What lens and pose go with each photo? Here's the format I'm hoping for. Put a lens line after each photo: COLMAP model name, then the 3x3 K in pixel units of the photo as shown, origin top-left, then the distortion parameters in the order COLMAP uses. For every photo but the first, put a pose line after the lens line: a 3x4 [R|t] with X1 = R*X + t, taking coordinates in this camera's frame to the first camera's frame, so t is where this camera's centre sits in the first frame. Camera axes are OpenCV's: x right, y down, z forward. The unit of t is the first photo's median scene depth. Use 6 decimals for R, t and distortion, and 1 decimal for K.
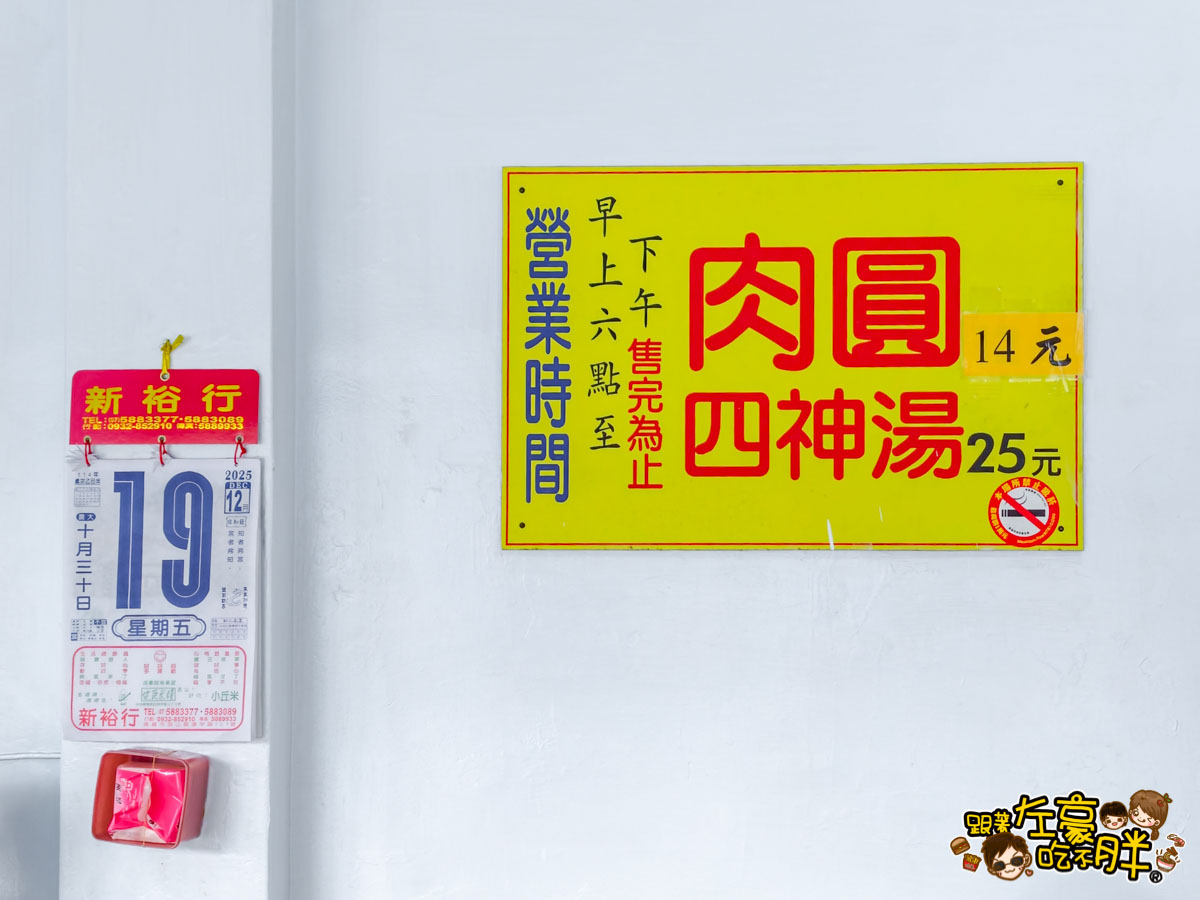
lens RADIAL K [[1732.8, 0, 600.0], [0, 1732.8, 450.0], [0, 0, 1]] dist [0.288273, -1.154588]
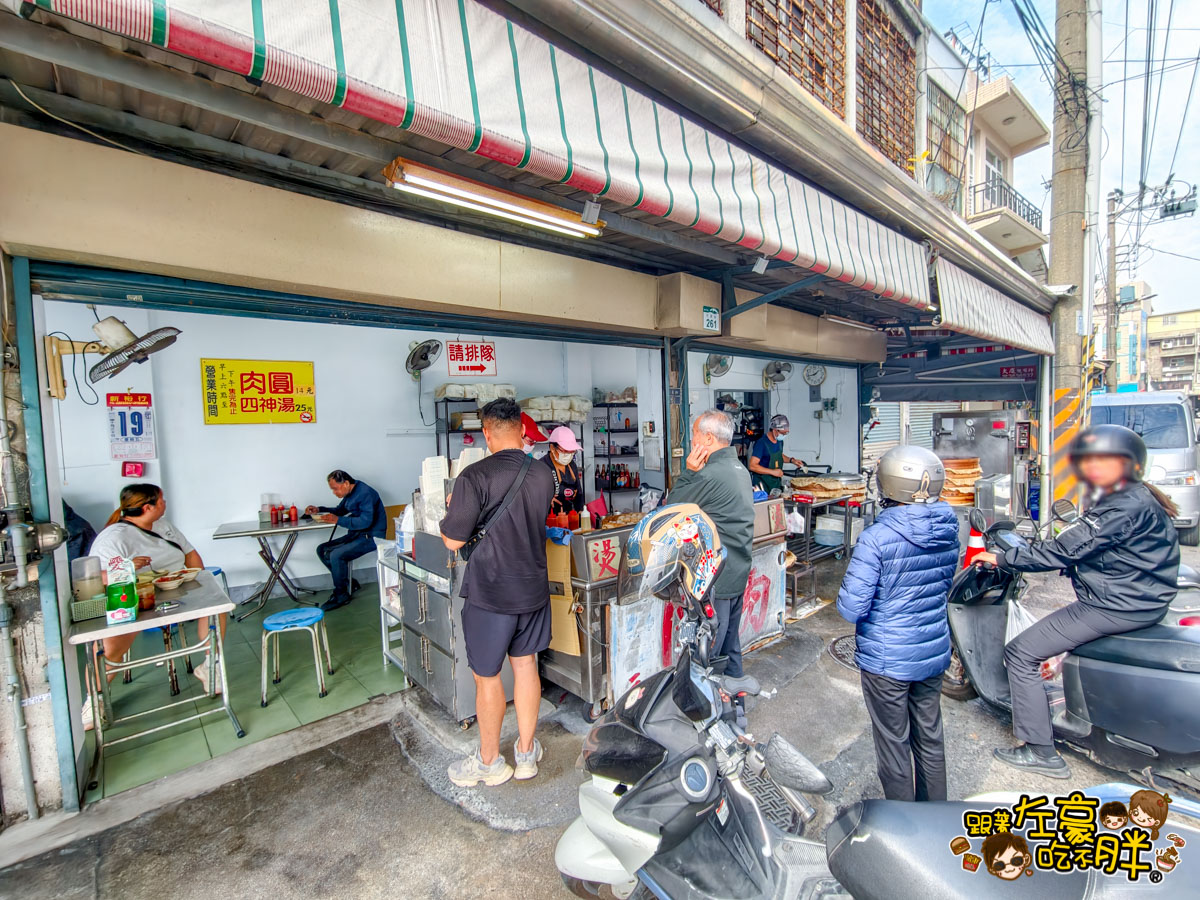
lens RADIAL K [[510.6, 0, 600.0], [0, 510.6, 450.0], [0, 0, 1]] dist [0.001528, 0.000112]
pose [[0.744792, -0.058105, 0.664763, -0.207403], [0.001949, 0.996387, 0.084908, -0.001206], [-0.667294, -0.061943, 0.742214, -1.120936]]
